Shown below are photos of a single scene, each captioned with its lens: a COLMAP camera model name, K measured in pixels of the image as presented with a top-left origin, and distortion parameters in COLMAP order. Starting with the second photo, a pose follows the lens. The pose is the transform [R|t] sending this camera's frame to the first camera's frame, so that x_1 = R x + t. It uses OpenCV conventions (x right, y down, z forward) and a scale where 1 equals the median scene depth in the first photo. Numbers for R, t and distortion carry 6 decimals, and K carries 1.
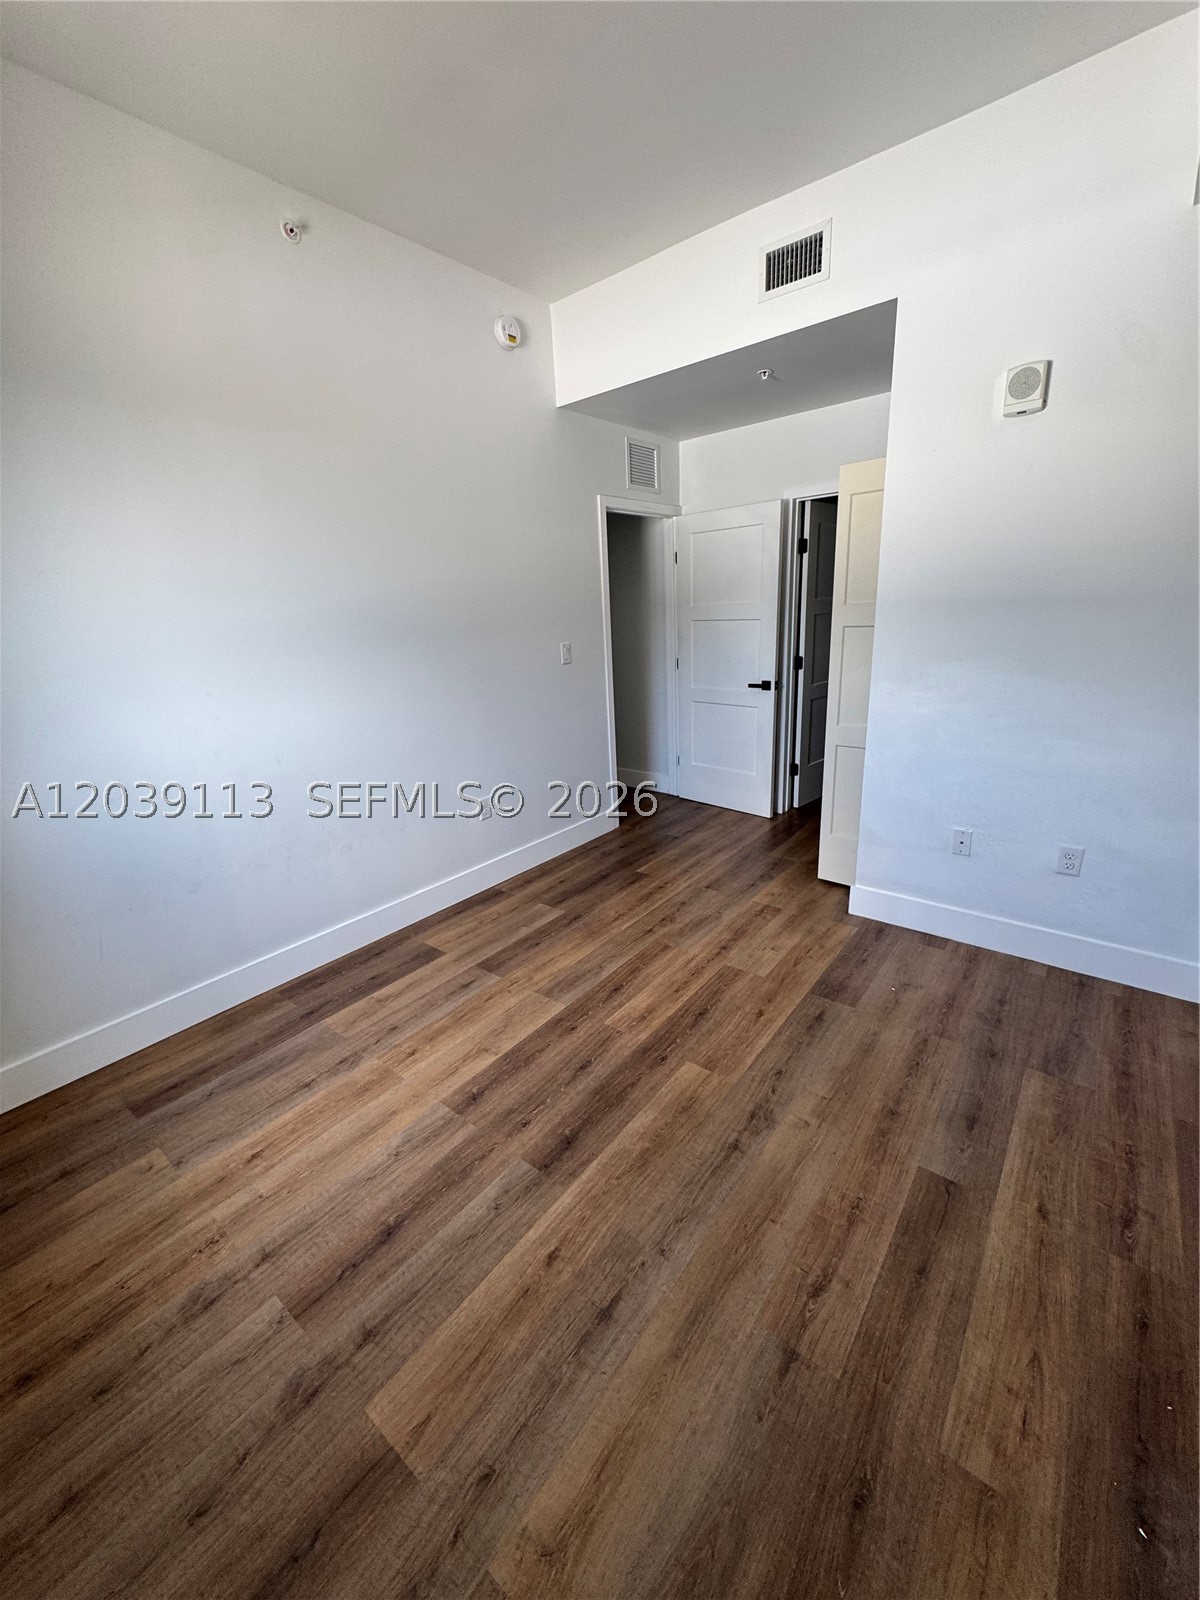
lens RADIAL K [[631.4, 0, 600.0], [0, 631.4, 800.0], [0, 0, 1]] dist [-0.000243, 0.000051]
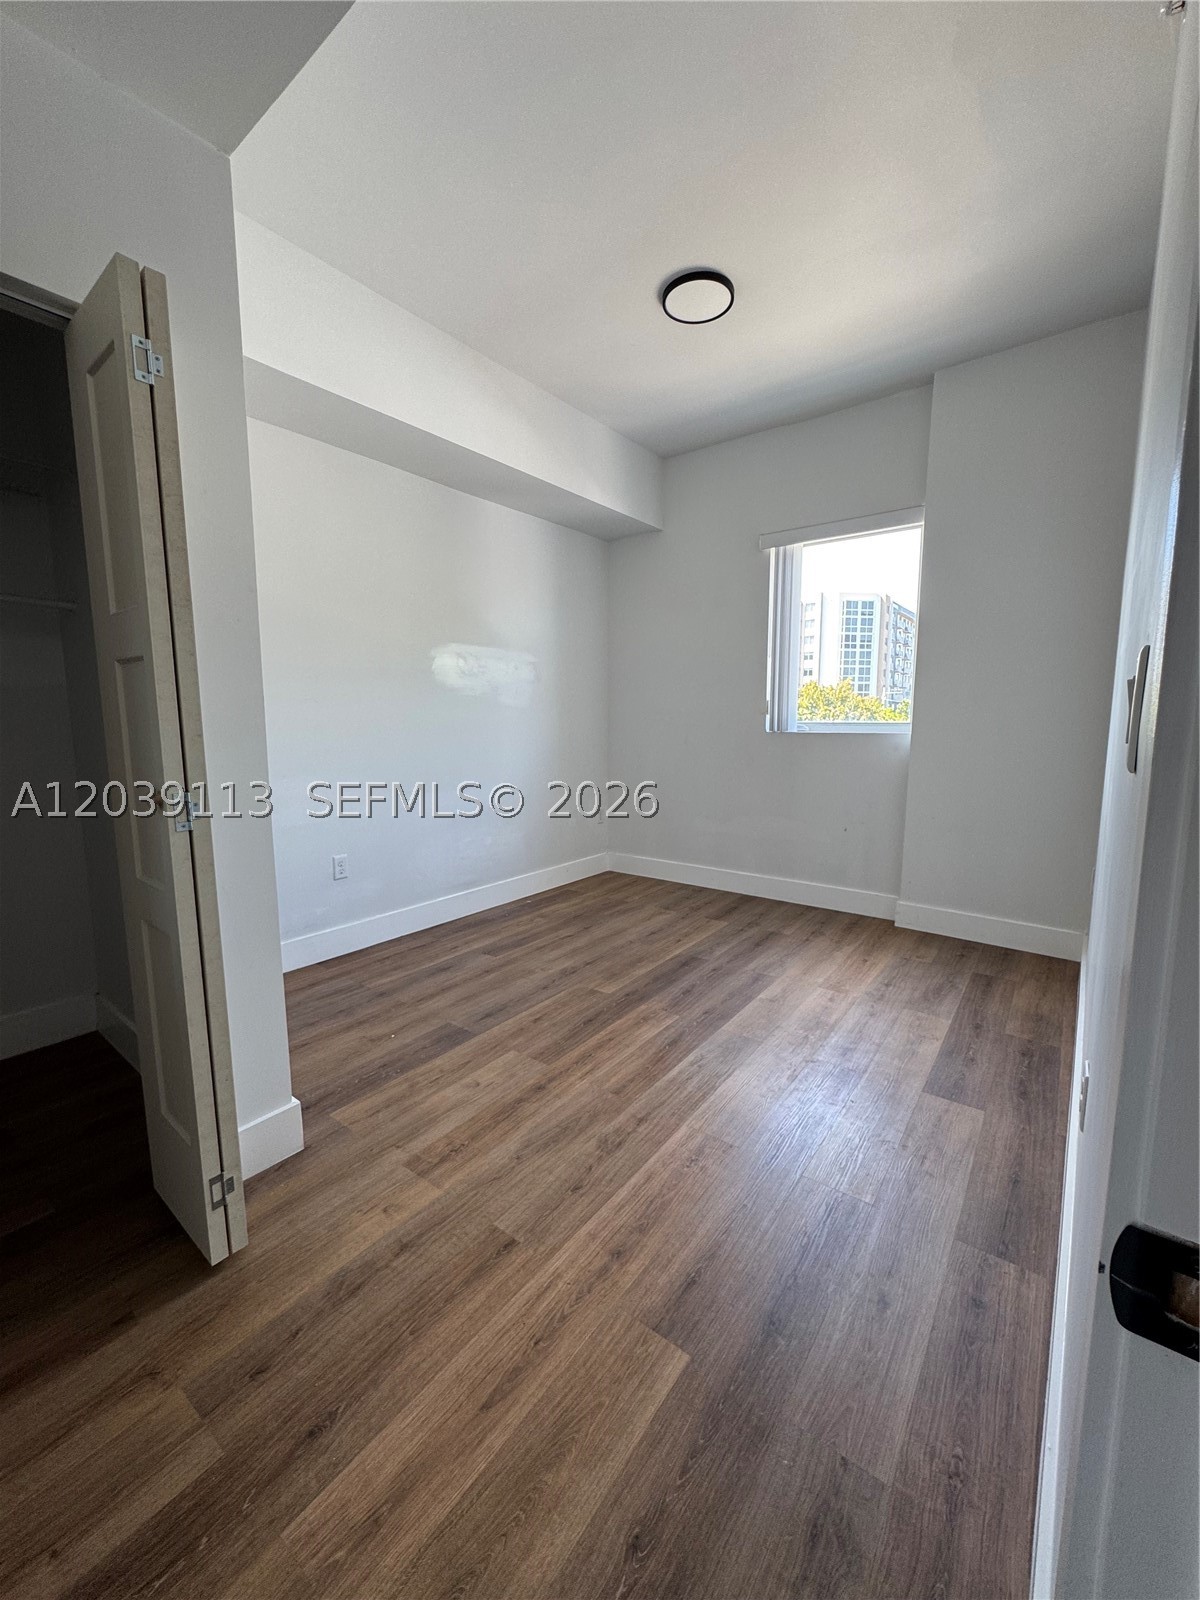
lens RADIAL K [[631.4, 0, 600.0], [0, 631.4, 800.0], [0, 0, 1]] dist [-0.000243, 0.000051]
pose [[-0.998442, 0.051864, -0.020605, 0.151381], [0.038528, 0.907714, 0.417816, -0.465676], [0.040373, 0.416371, -0.908298, 1.875234]]
